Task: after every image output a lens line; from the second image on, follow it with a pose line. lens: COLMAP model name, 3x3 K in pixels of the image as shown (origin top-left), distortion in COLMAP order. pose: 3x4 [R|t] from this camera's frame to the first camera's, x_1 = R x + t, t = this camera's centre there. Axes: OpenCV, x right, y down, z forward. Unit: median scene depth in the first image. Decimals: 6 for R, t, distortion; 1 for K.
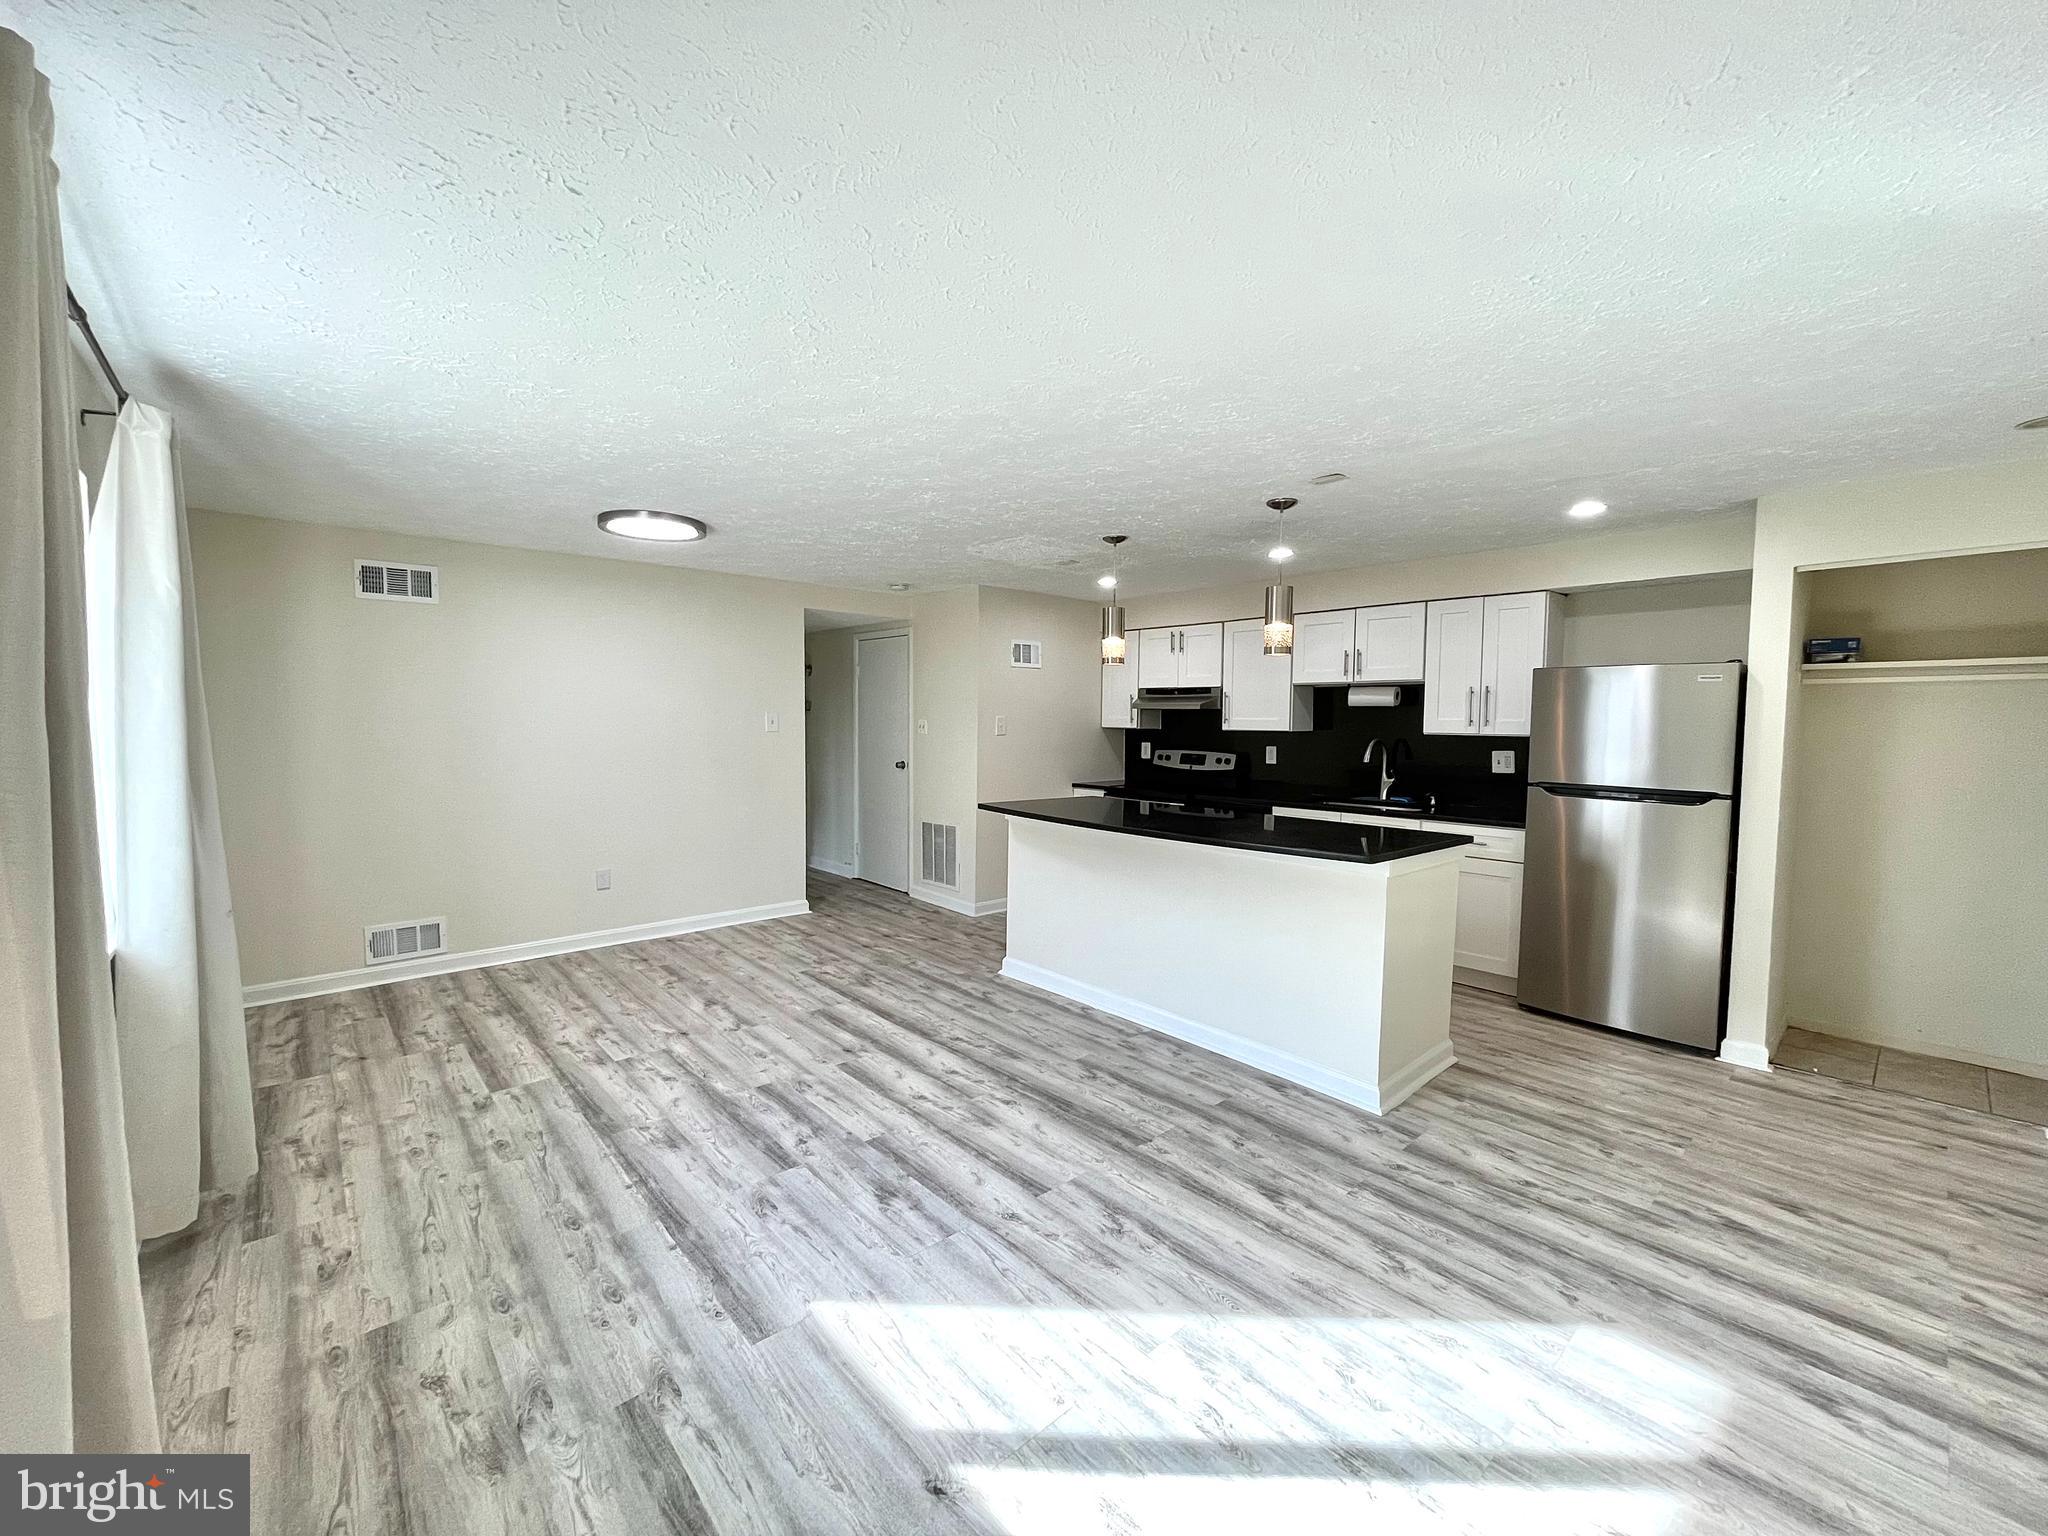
lens RADIAL K [[826.3, 0, 1019.5], [0, 826.3, 766.2], [0, 0, 1]] dist [-0.001746, -0.000036]
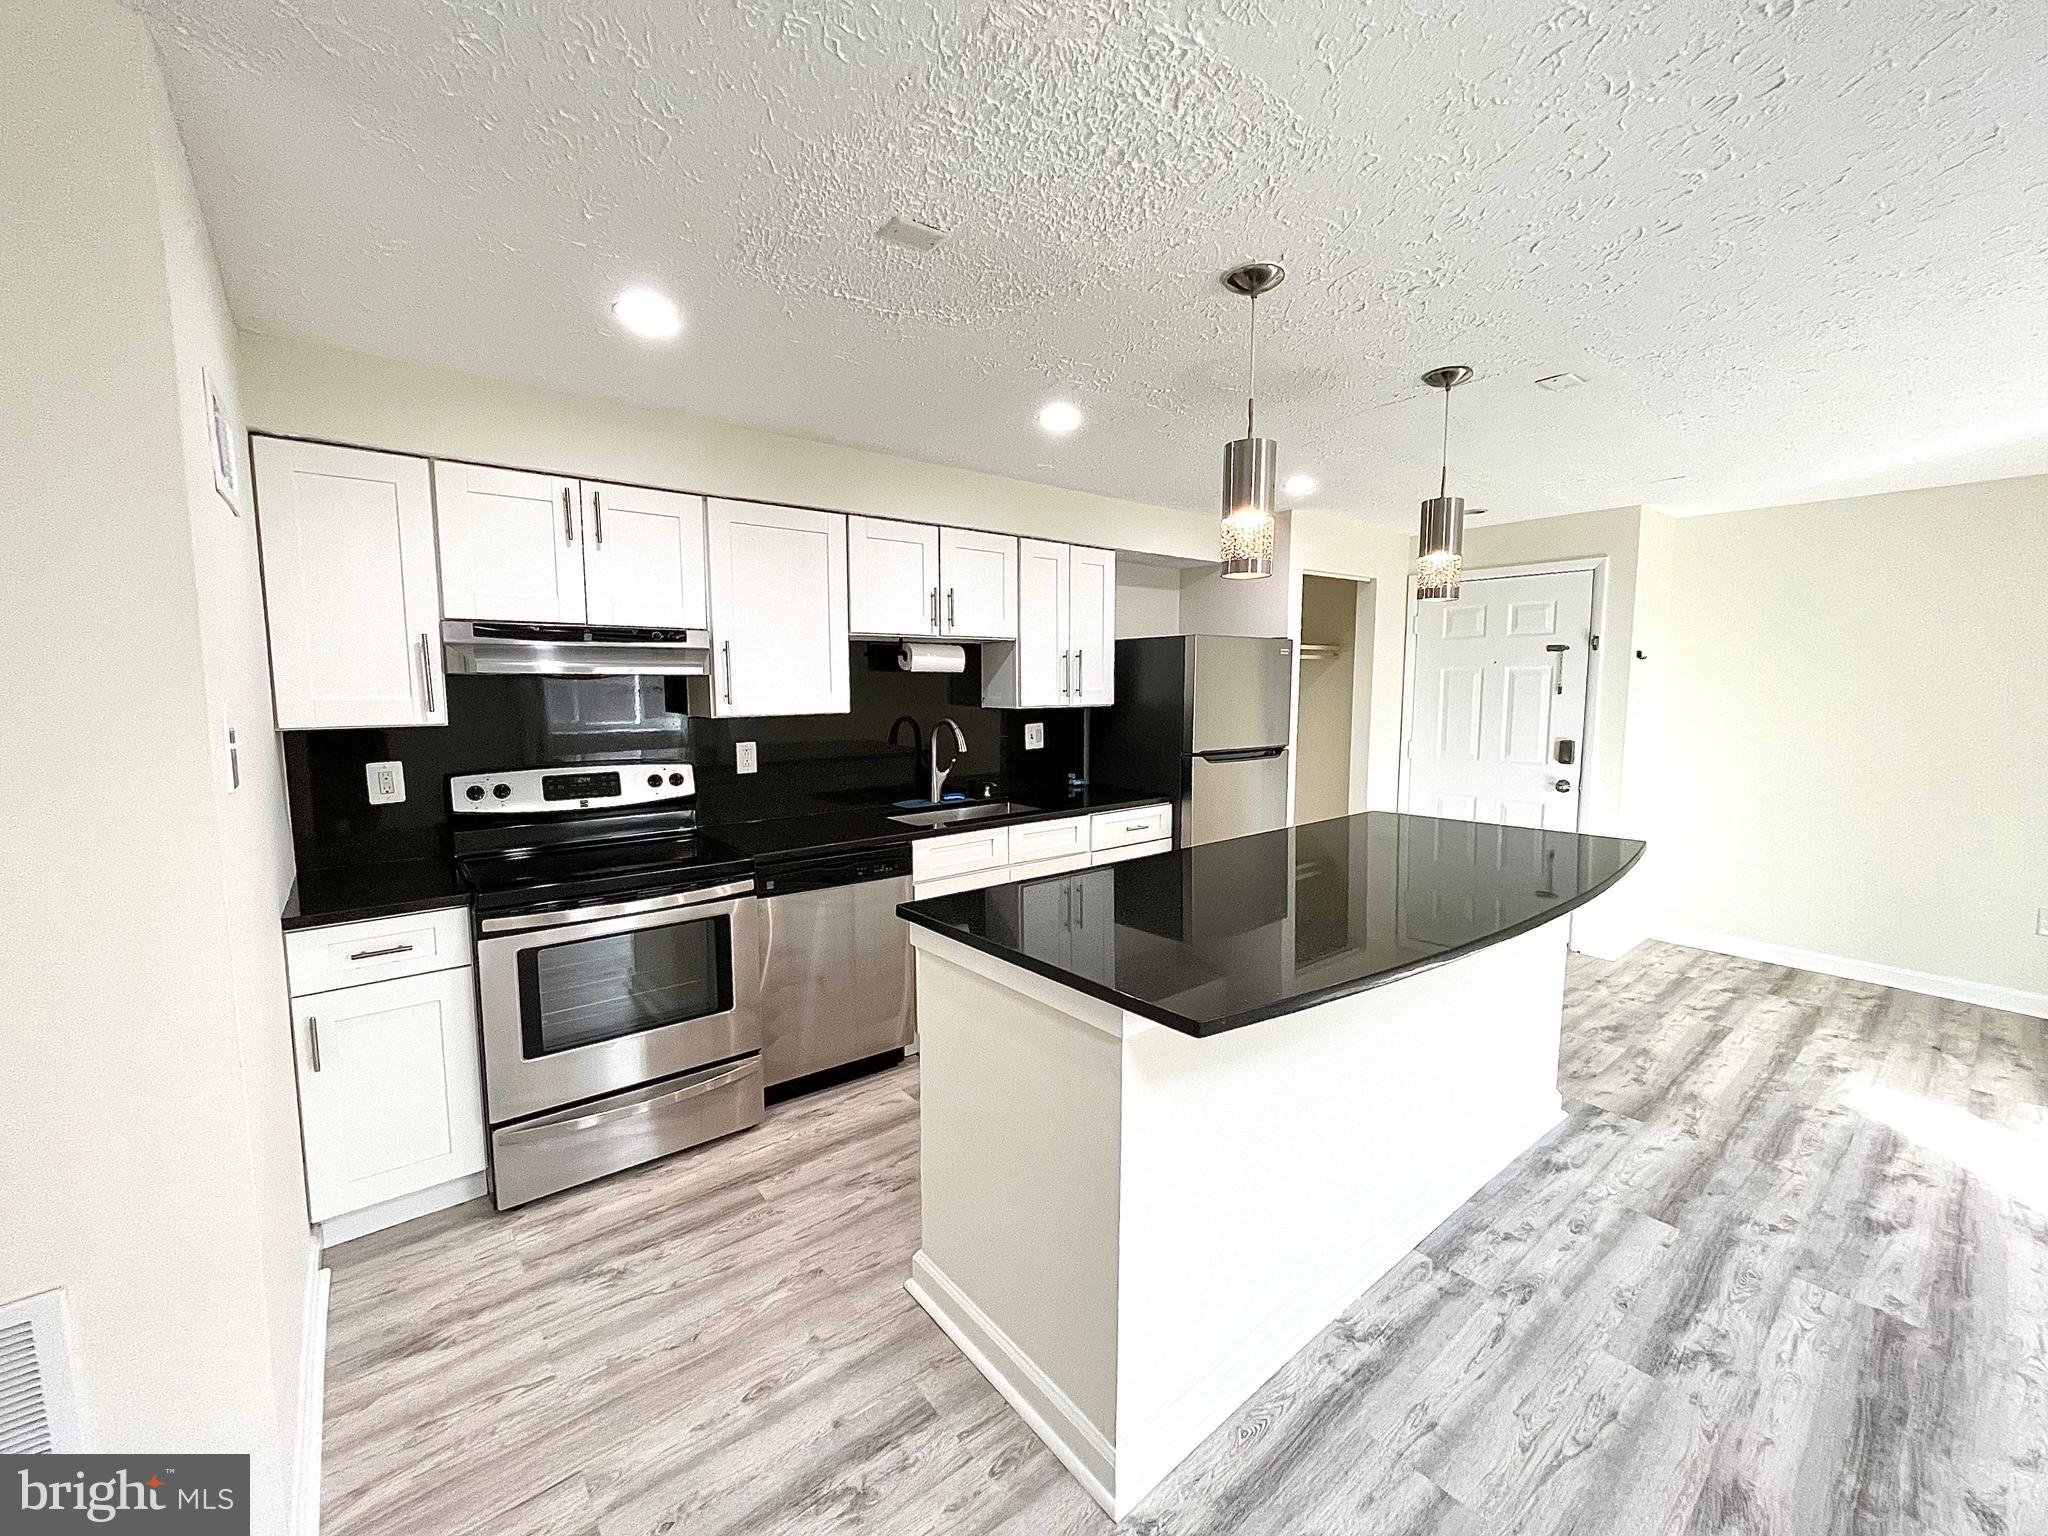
lens RADIAL K [[826.3, 0, 1019.5], [0, 826.3, 766.2], [0, 0, 1]] dist [-0.001746, -0.000036]
pose [[0.046226, -0.109826, 0.992875, -0.461781], [0.064428, 0.992196, 0.106751, -0.105958], [-0.996851, 0.059034, 0.052941, 1.503455]]
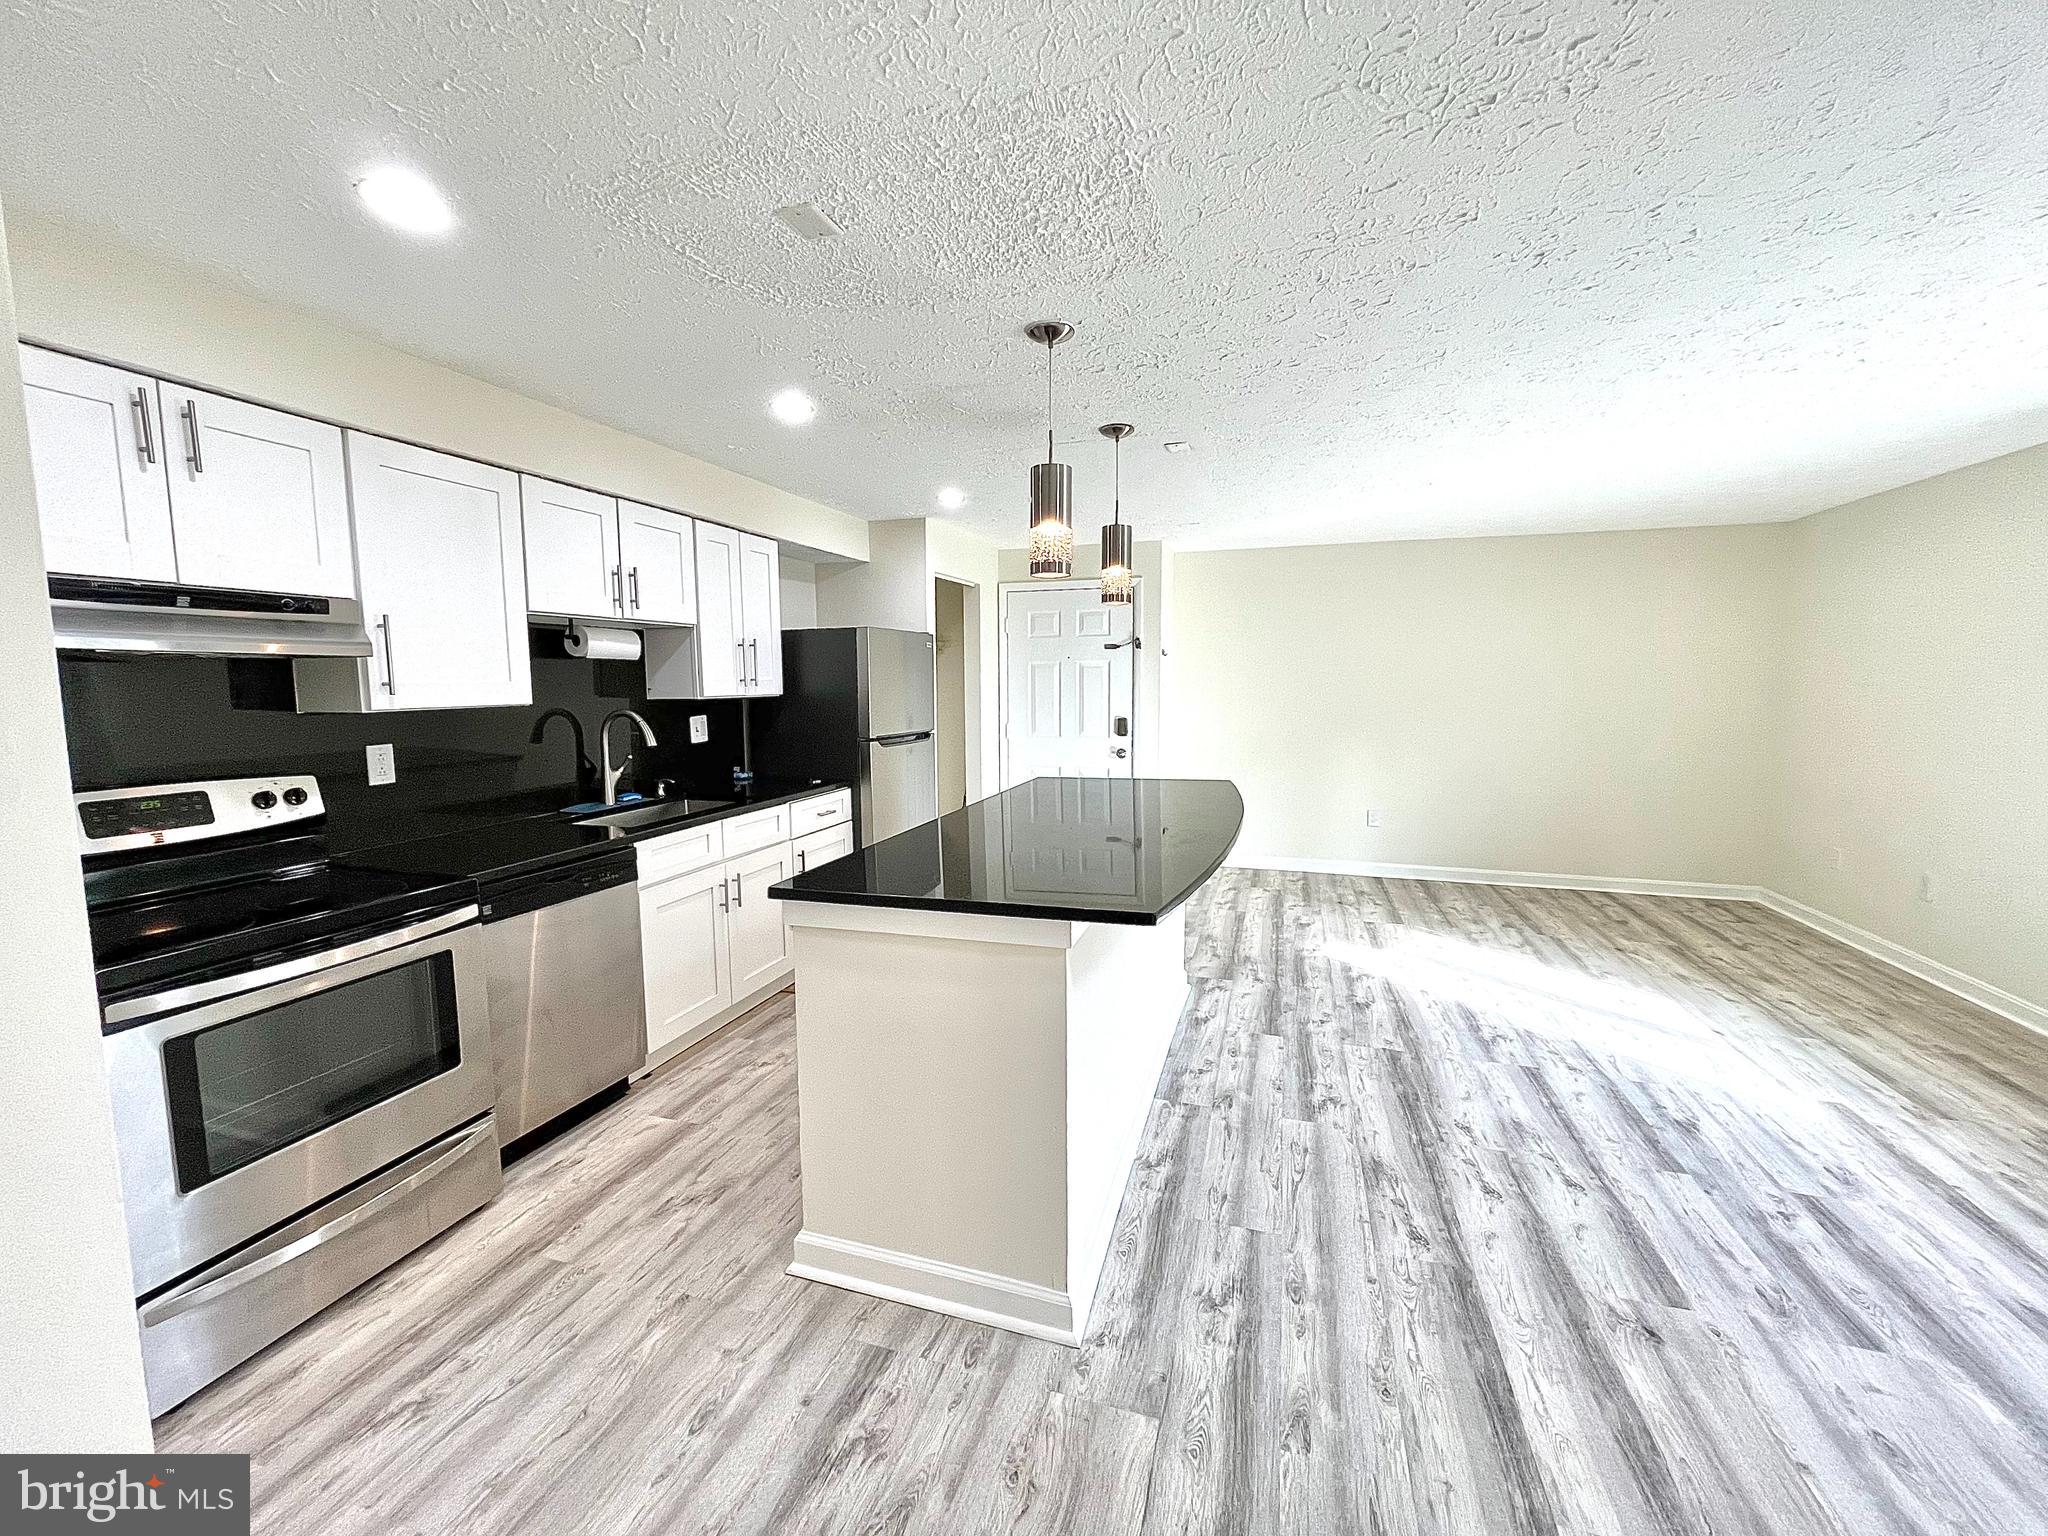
lens RADIAL K [[826.3, 0, 1019.5], [0, 826.3, 766.2], [0, 0, 1]] dist [-0.001746, -0.000036]
pose [[-0.510748, -0.094813, 0.854486, -0.469804], [0.056459, 0.988056, 0.143381, -0.108005], [-0.857875, 0.121475, -0.499294, 1.771835]]
